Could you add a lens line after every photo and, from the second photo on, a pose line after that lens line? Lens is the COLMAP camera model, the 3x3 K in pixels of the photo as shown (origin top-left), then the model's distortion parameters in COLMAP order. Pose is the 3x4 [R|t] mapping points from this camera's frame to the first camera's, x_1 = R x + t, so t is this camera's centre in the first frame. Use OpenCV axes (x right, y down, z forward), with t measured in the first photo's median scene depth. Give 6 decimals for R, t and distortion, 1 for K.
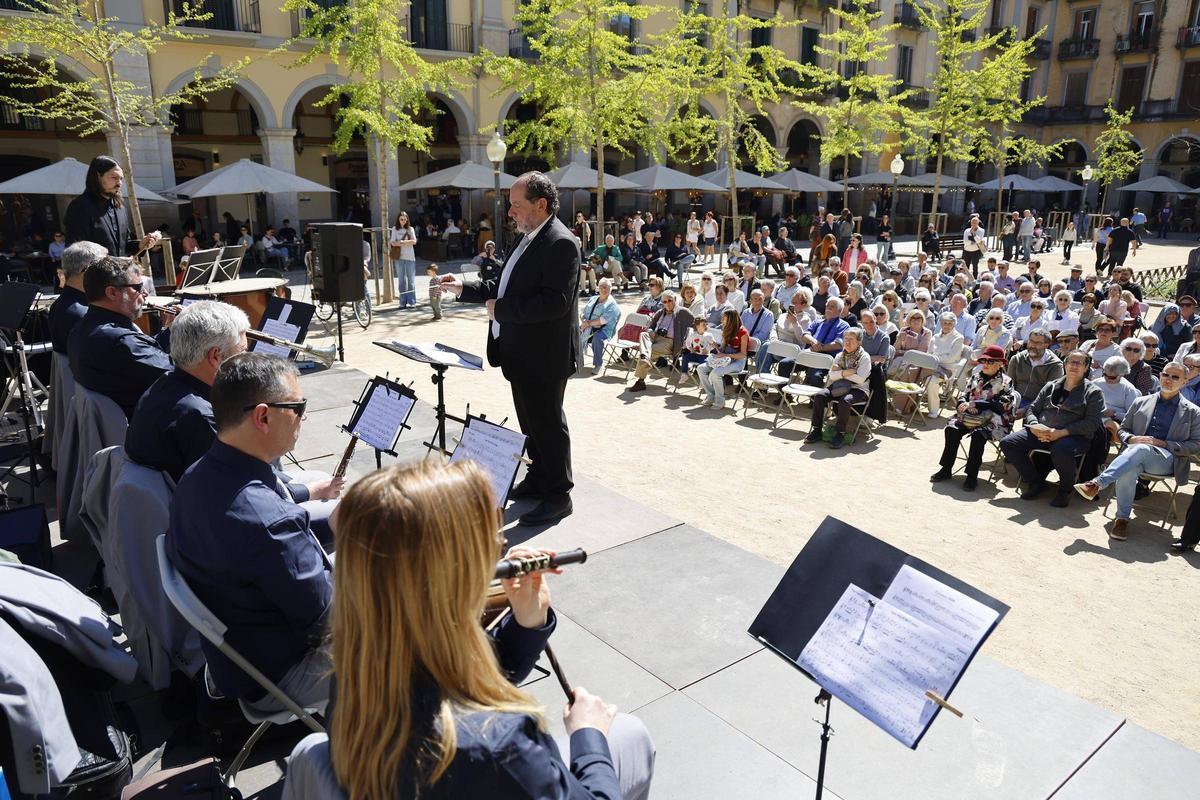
lens RADIAL K [[817.5, 0, 600.0], [0, 817.5, 400.0], [0, 0, 1]] dist [-0.087759, 0.061822]
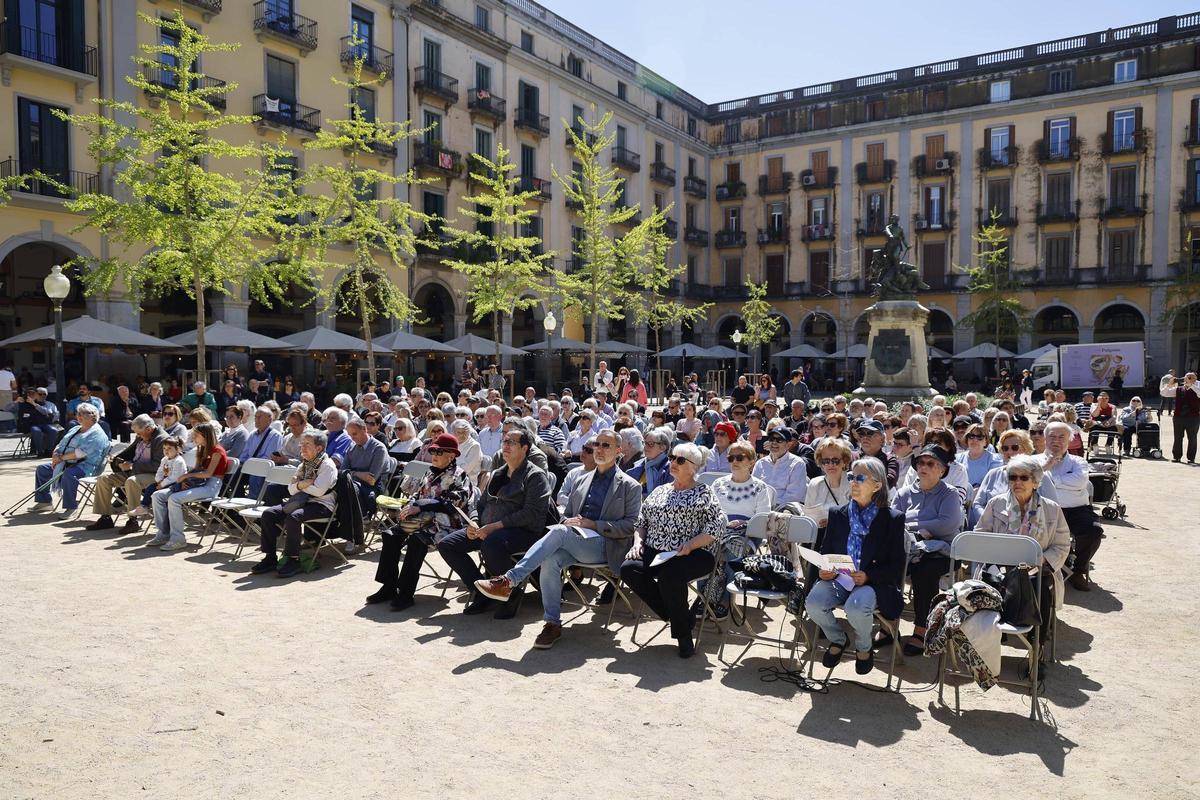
lens RADIAL K [[817.5, 0, 600.0], [0, 817.5, 400.0], [0, 0, 1]] dist [-0.087759, 0.061822]
pose [[0.947155, -0.015269, 0.320412, 0.136210], [0.084548, 0.975429, -0.203443, 0.031138], [-0.309433, 0.219782, 0.925174, 0.056844]]
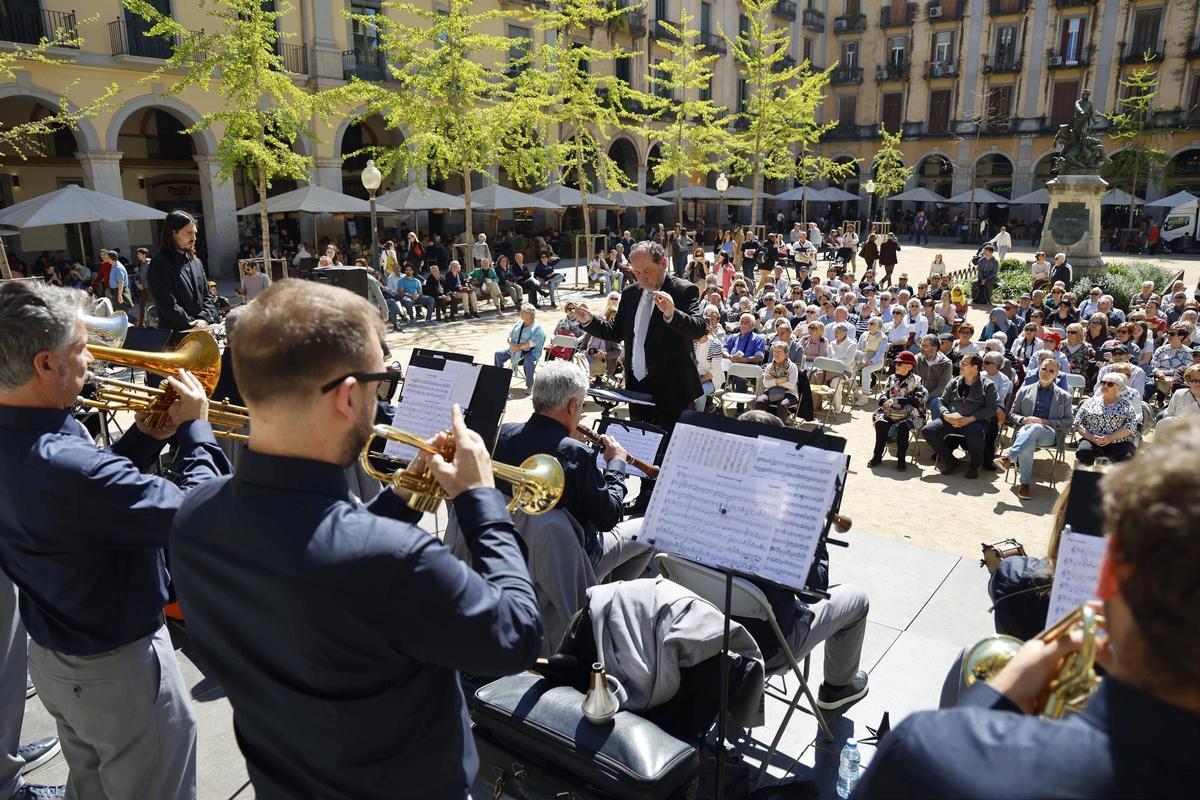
lens RADIAL K [[806.3, 0, 600.0], [0, 806.3, 400.0], [0, 0, 1]] dist [-0.082323, 0.050912]
pose [[0.971032, -0.065684, 0.229743, -0.088687], [0.068211, 0.997666, -0.003067, -0.008120], [-0.229005, 0.018649, 0.973247, -0.025530]]
